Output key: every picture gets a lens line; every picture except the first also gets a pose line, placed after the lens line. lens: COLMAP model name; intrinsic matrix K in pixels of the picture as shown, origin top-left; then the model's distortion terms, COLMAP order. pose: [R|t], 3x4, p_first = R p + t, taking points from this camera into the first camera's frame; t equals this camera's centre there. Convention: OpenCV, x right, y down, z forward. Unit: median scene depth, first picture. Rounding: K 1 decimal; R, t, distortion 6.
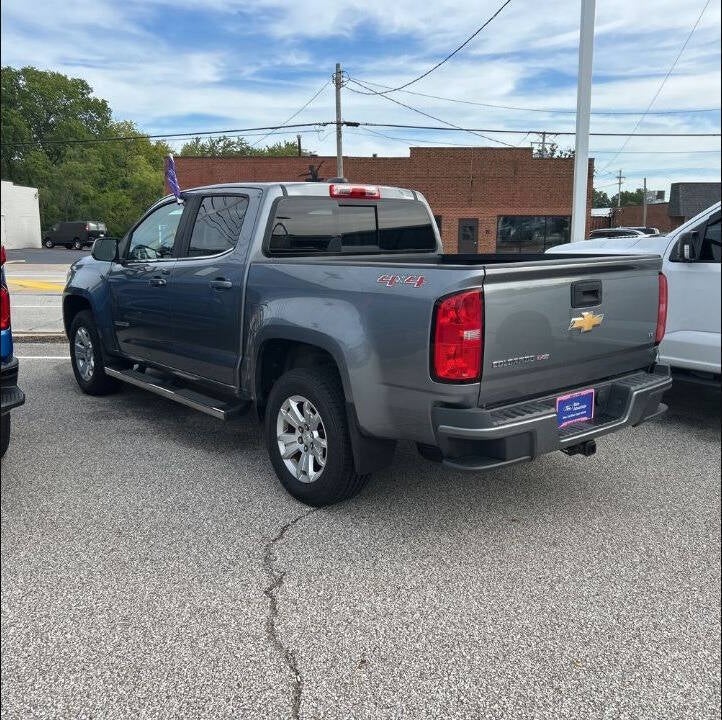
lens RADIAL K [[742.5, 0, 364.7], [0, 742.5, 359.2], [0, 0, 1]] dist [0.030877, 0.000000]
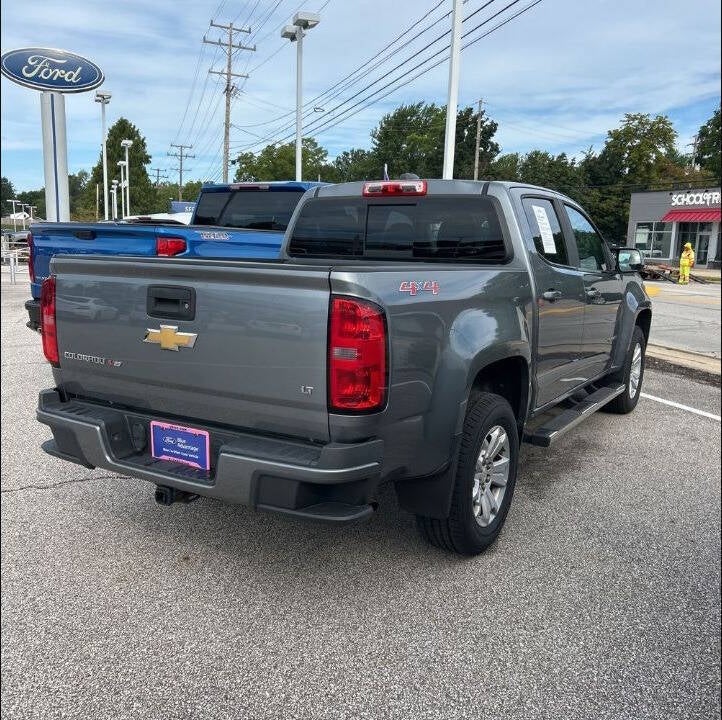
lens RADIAL K [[742.5, 0, 358.9], [0, 742.5, 382.0], [0, 0, 1]] dist [0.030877, 0.000000]
pose [[0.302786, 0.185358, -0.934860, 0.812237], [-0.189430, 0.973039, 0.131575, -0.107564], [0.934043, 0.137252, 0.329735, 0.679734]]
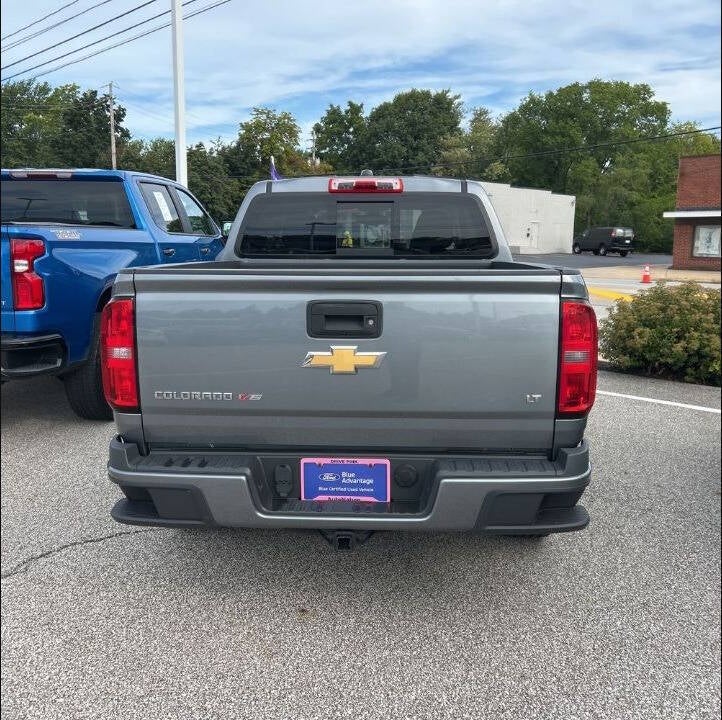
lens RADIAL K [[742.5, 0, 360.2], [0, 742.5, 359.2], [0, 0, 1]] dist [0.030877, 0.000000]
pose [[0.728381, 0.117975, -0.674940, 0.566248], [-0.123940, 0.991501, 0.039554, -0.058116], [0.673870, 0.054842, 0.736812, 0.363066]]
